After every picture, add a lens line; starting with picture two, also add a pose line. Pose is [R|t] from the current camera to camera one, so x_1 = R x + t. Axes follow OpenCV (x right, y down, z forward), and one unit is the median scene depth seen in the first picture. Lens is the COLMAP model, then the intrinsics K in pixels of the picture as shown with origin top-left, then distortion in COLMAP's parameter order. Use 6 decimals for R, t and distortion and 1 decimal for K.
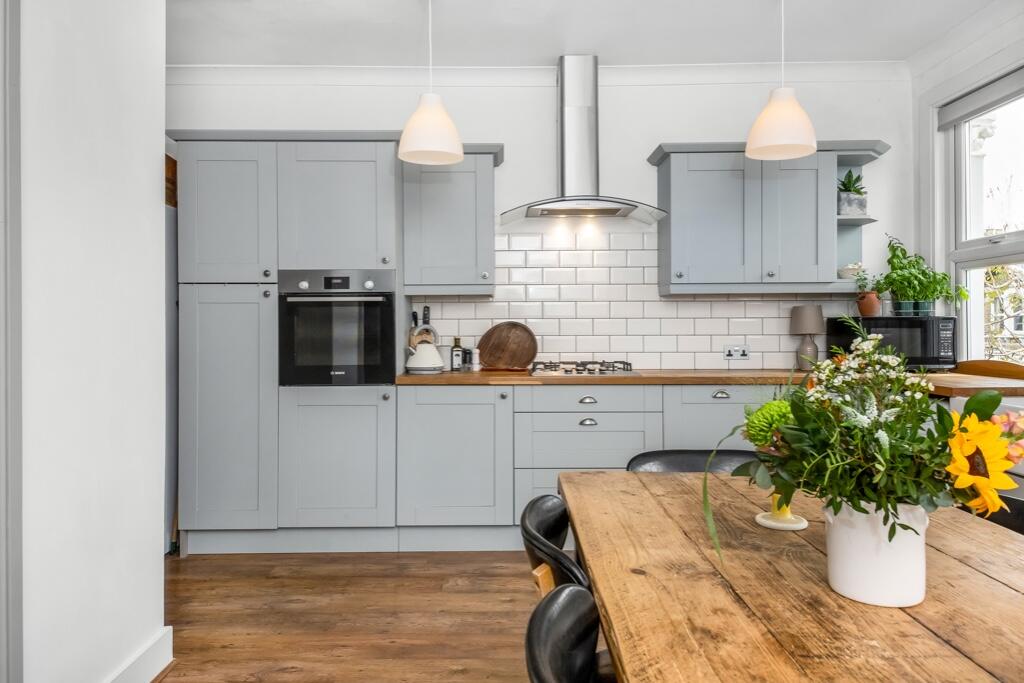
lens RADIAL K [[655.8, 0, 512.4], [0, 655.8, 323.2], [0, 0, 1]] dist [0.048672, 0.000597]
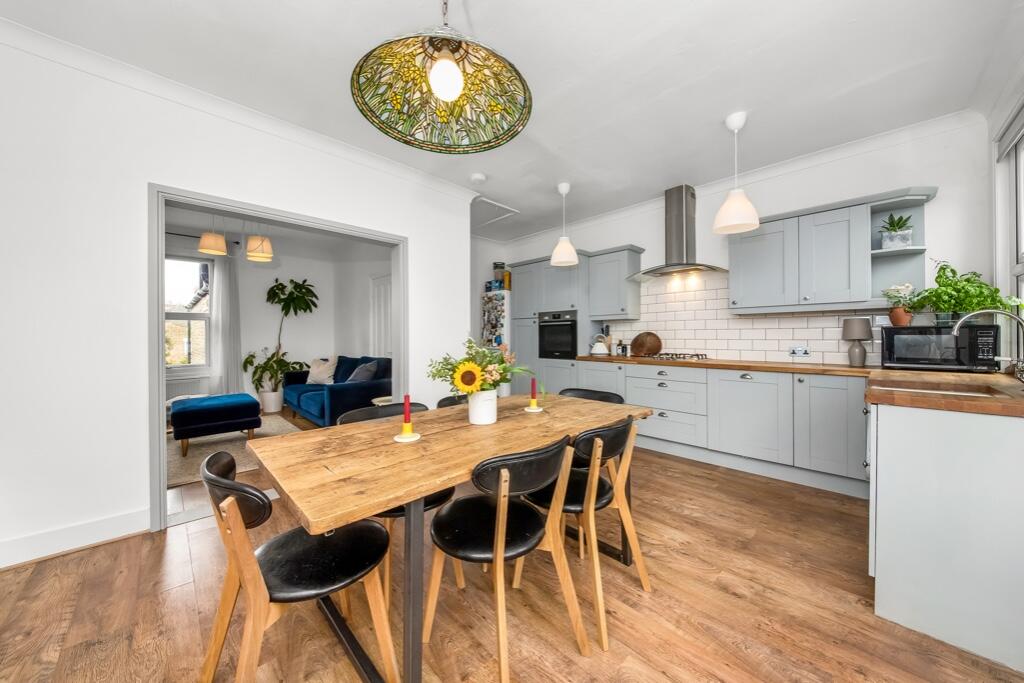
lens RADIAL K [[351.2, 0, 512.0], [0, 351.2, 341.5], [0, 0, 1]] dist [-0.000148, -0.000056]
pose [[0.693588, 0.011808, -0.720275, 0.477278], [0.004775, 0.999768, 0.020988, 0.002065], [0.720356, -0.017996, 0.693371, -0.014057]]
